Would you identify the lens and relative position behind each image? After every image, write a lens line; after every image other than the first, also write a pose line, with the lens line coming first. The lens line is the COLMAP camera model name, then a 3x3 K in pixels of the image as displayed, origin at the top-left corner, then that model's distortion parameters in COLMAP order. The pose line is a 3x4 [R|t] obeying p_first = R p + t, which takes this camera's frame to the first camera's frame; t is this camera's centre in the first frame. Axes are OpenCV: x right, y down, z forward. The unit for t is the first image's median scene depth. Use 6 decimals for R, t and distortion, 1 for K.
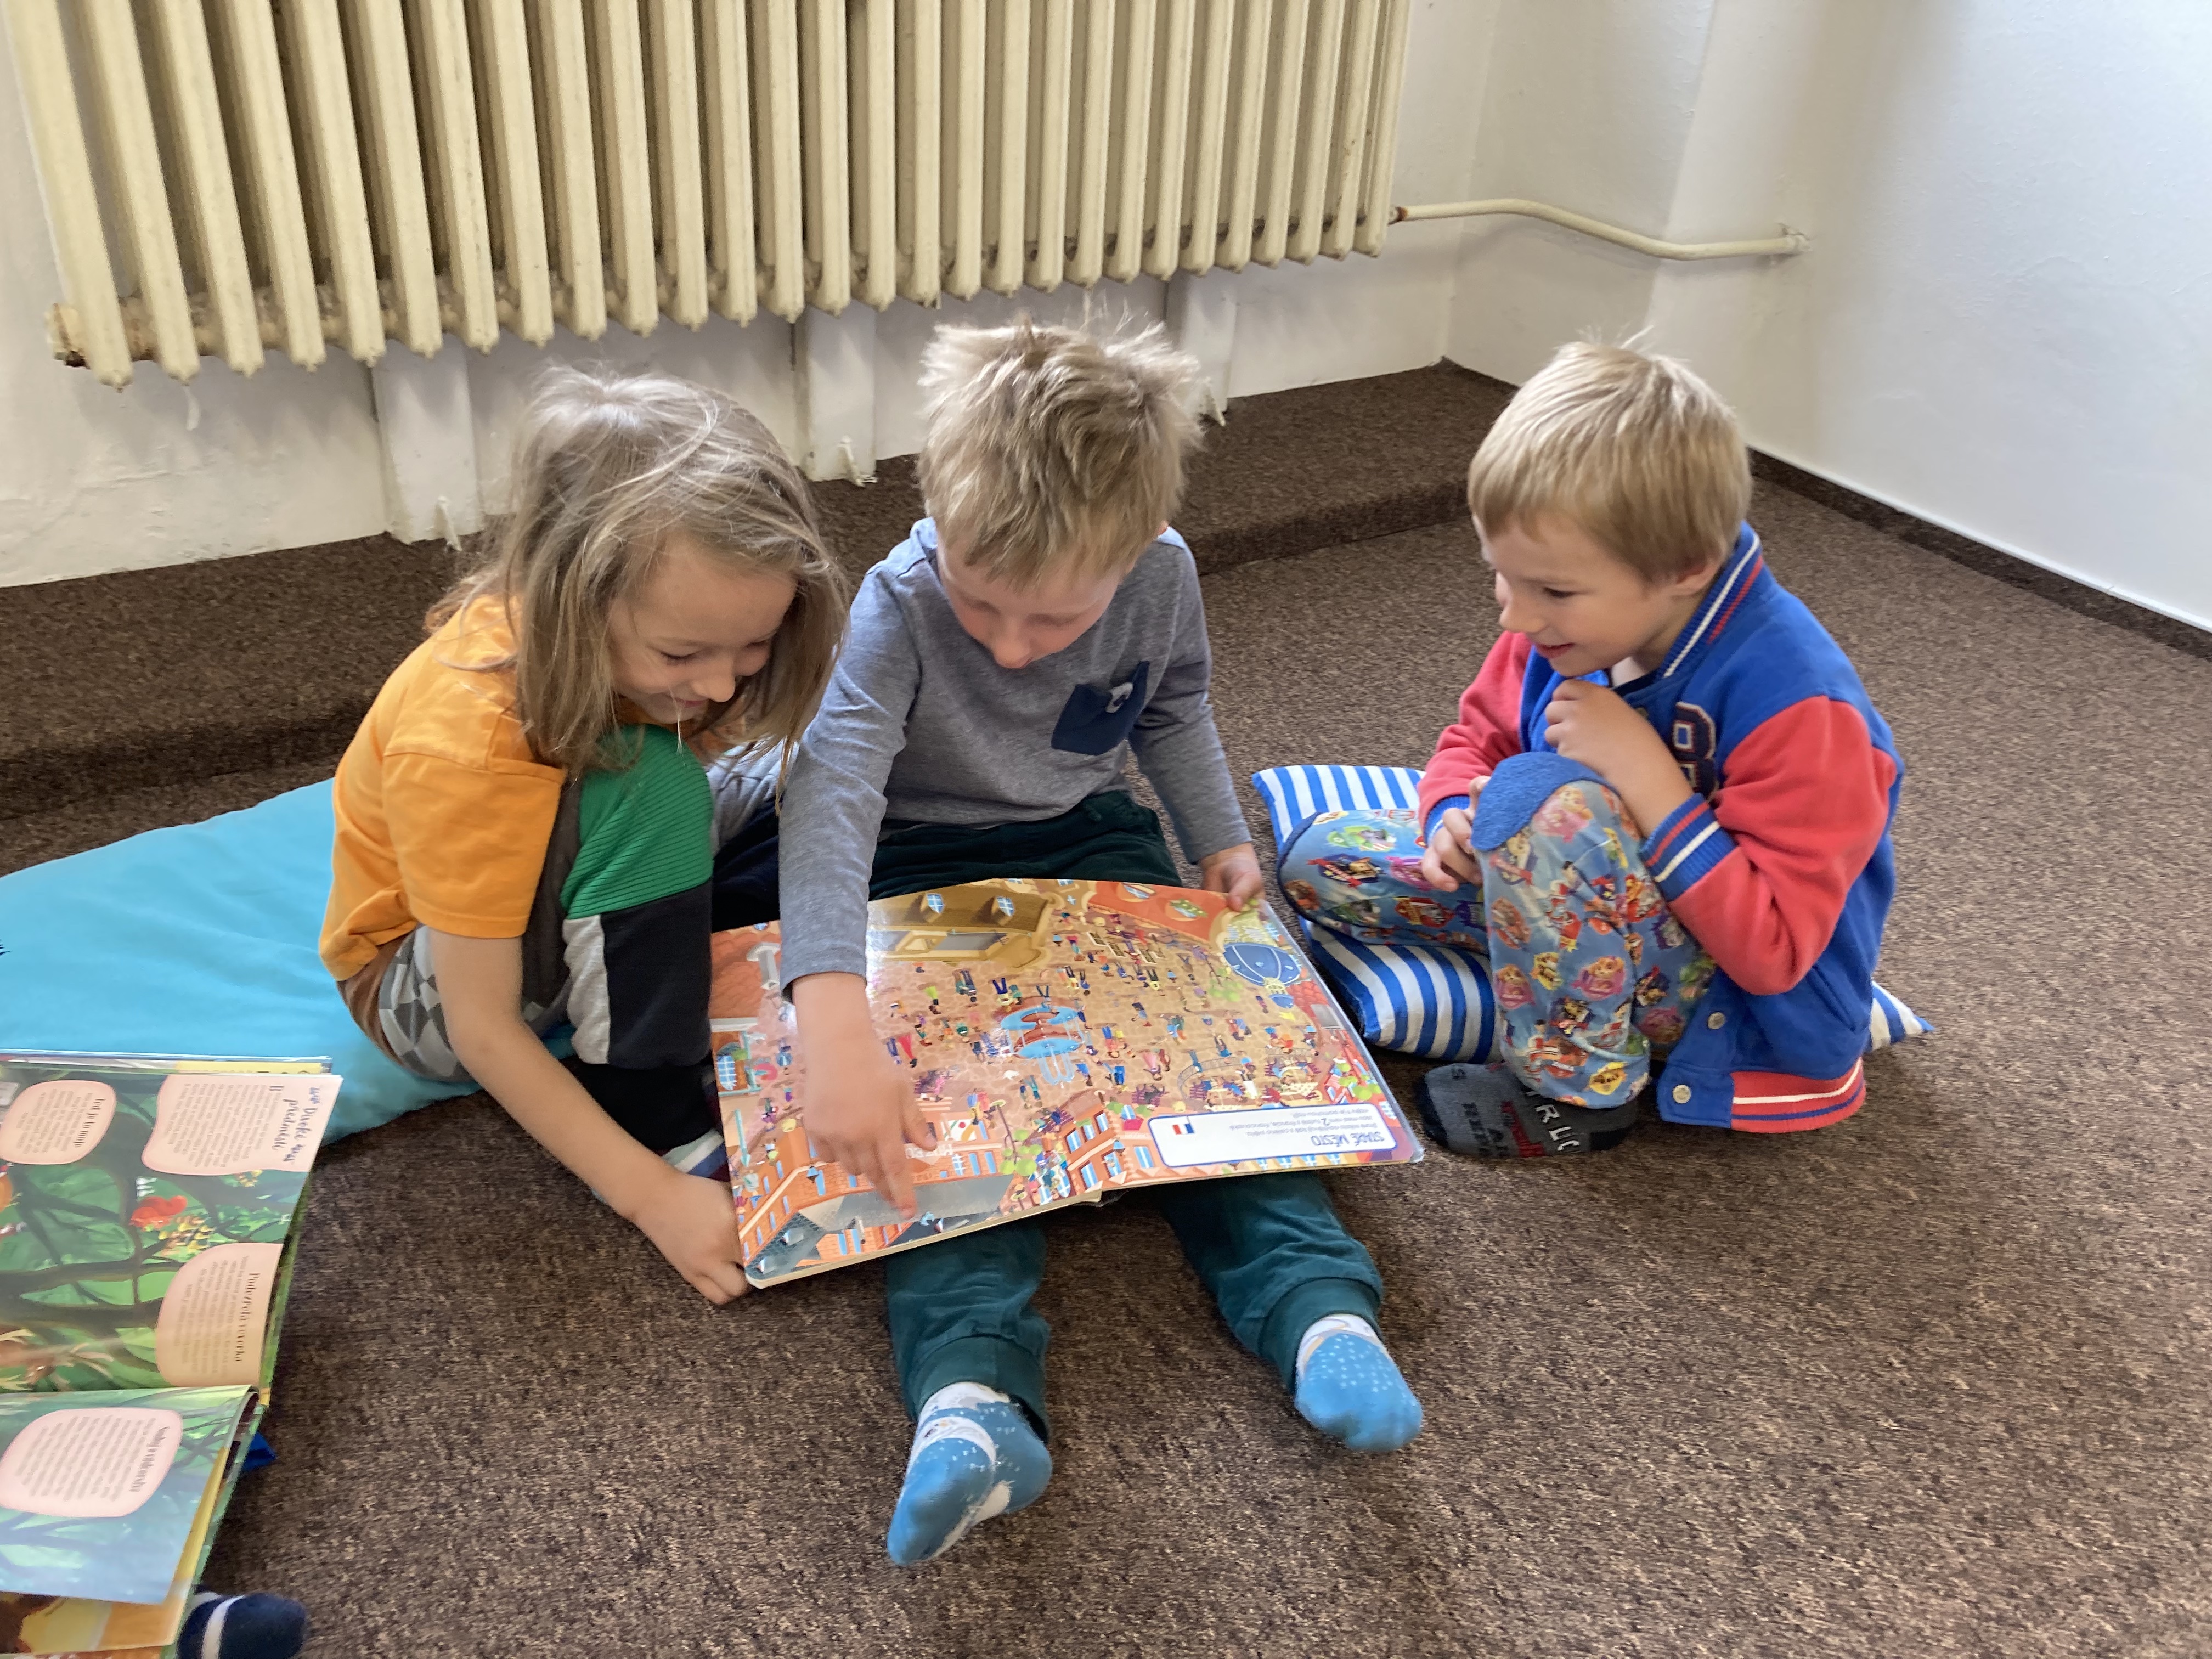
lens RADIAL K [[1786.9, 0, 1075.0], [0, 1786.9, 835.3], [0, 0, 1]] dist [0.008235, 0.007458]
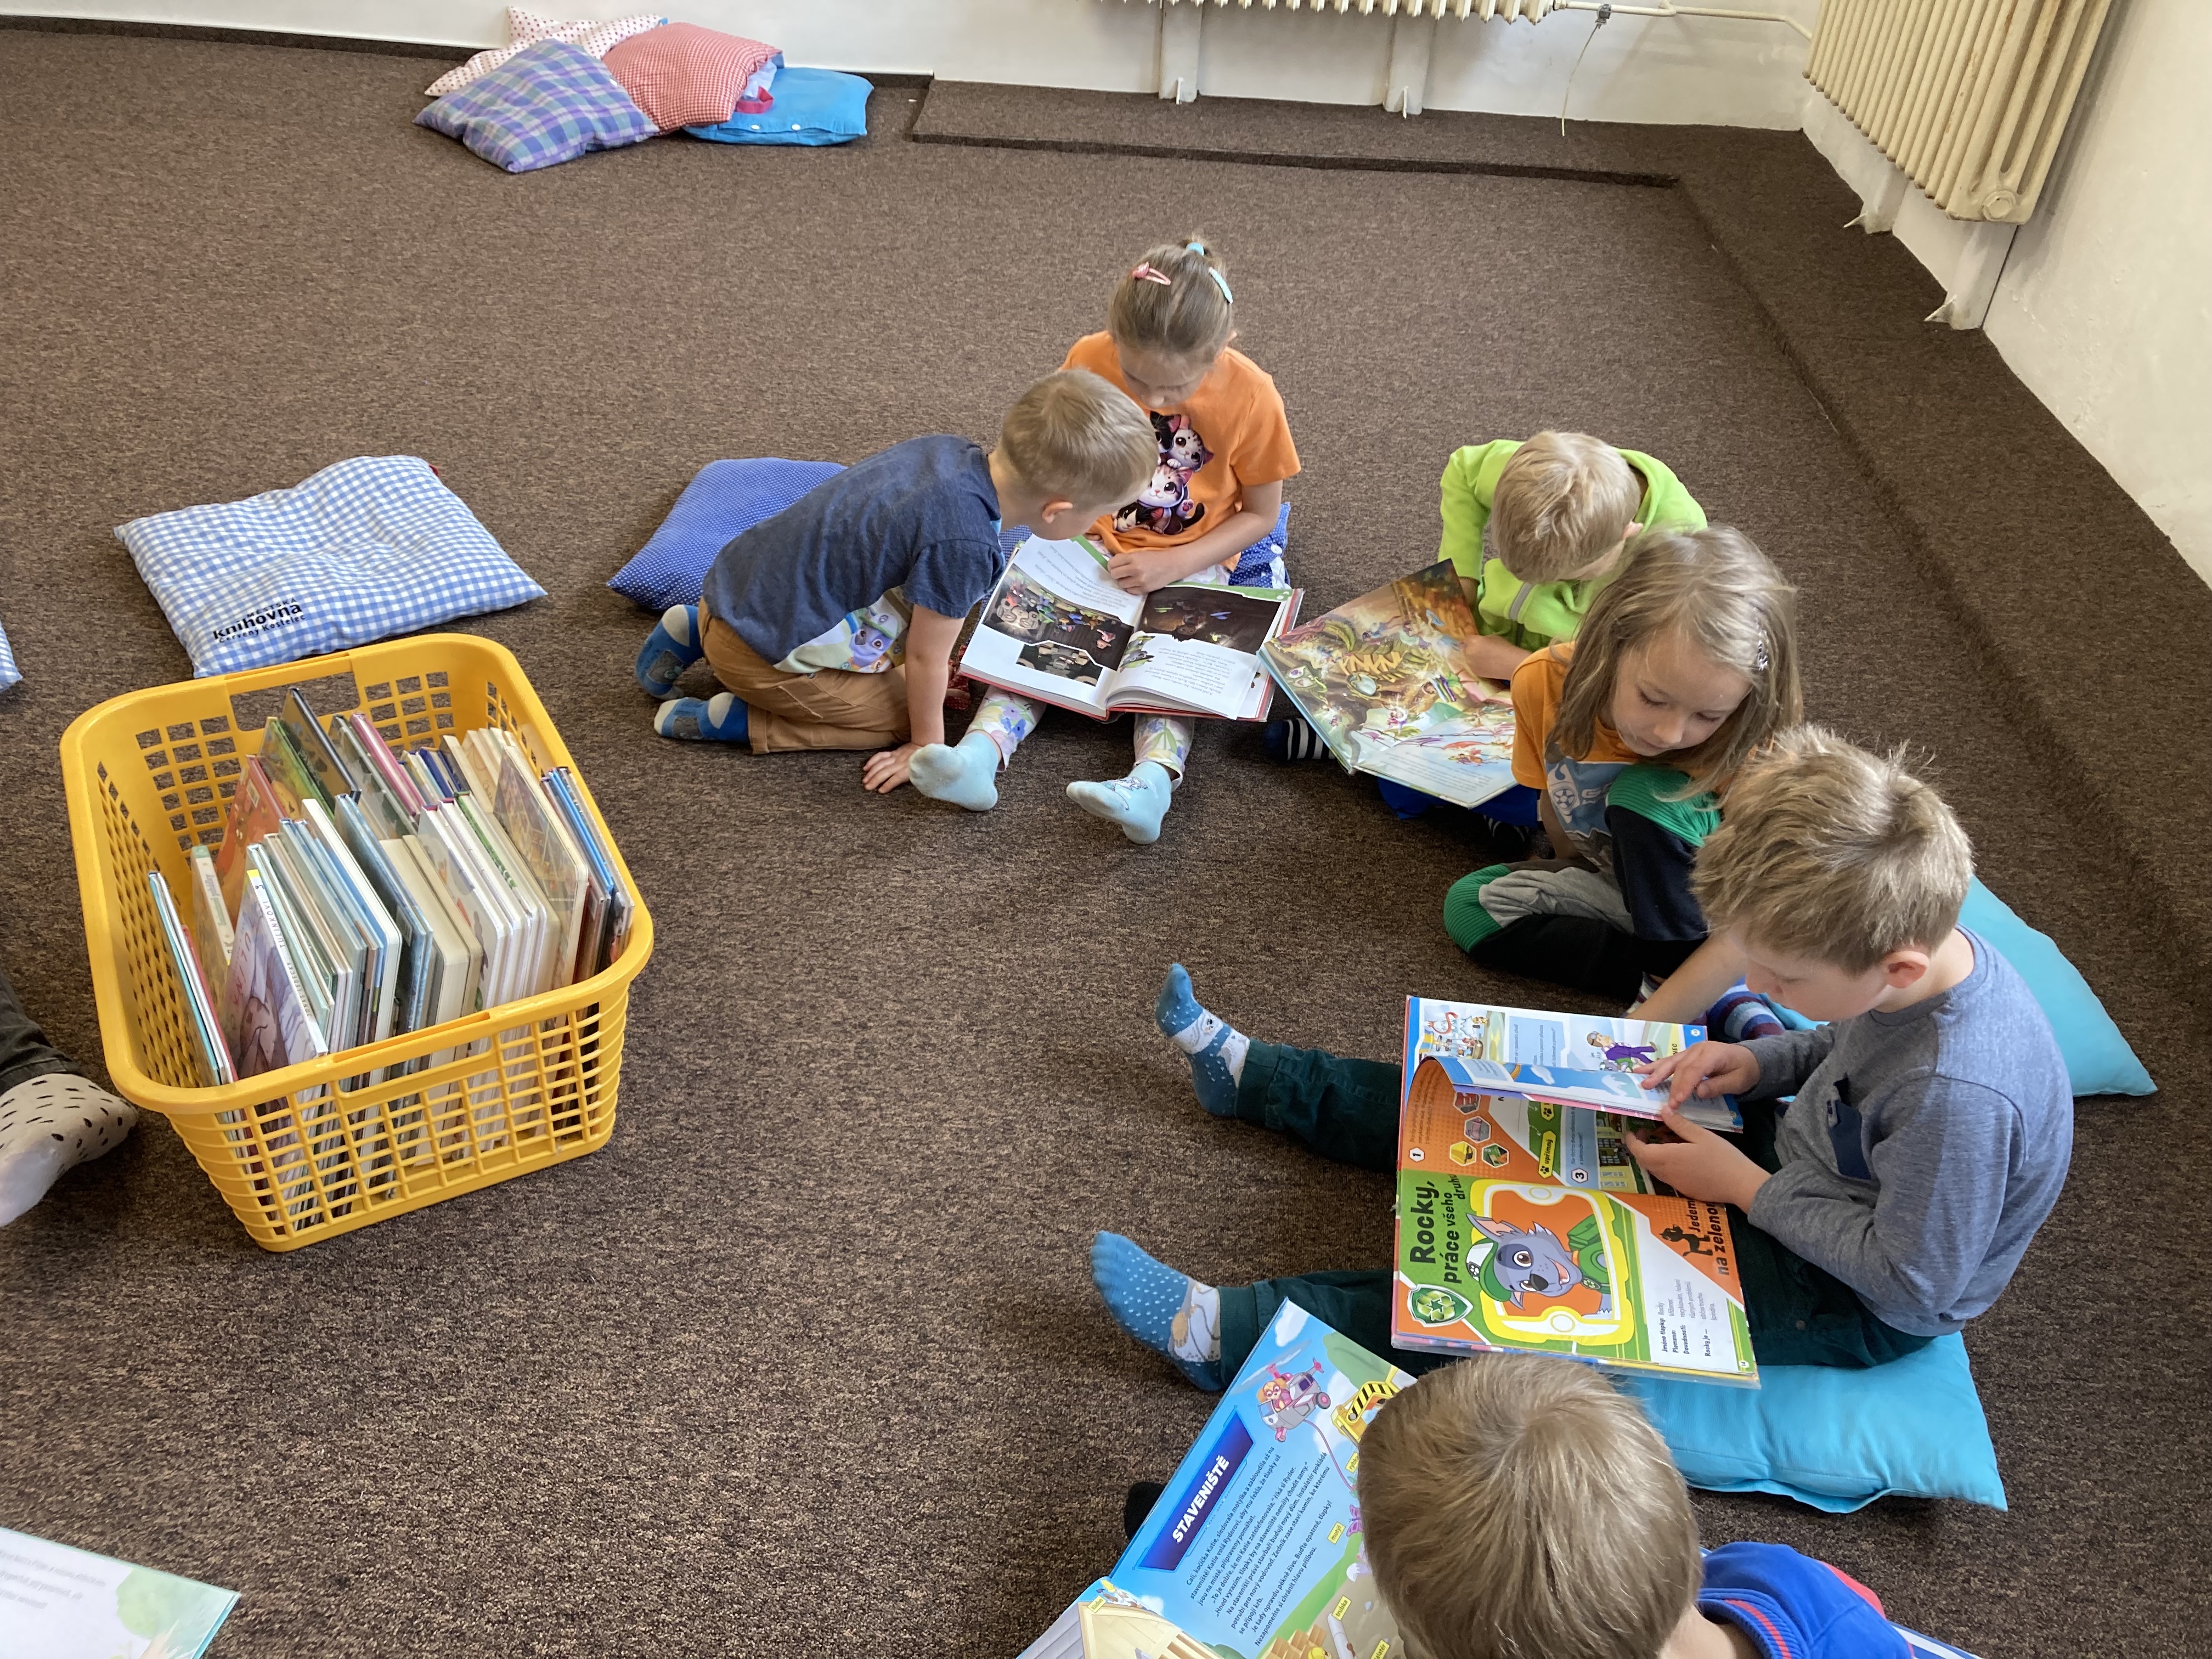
lens RADIAL K [[1779.3, 0, 1113.2], [0, 1779.3, 809.2], [0, 0, 1]] dist [0.010120, 0.007918]
pose [[-0.567535, 0.418174, -0.709250, 1.069463], [-0.493473, 0.516797, 0.699576, -0.875969], [0.659082, 0.747029, -0.086943, 0.831093]]
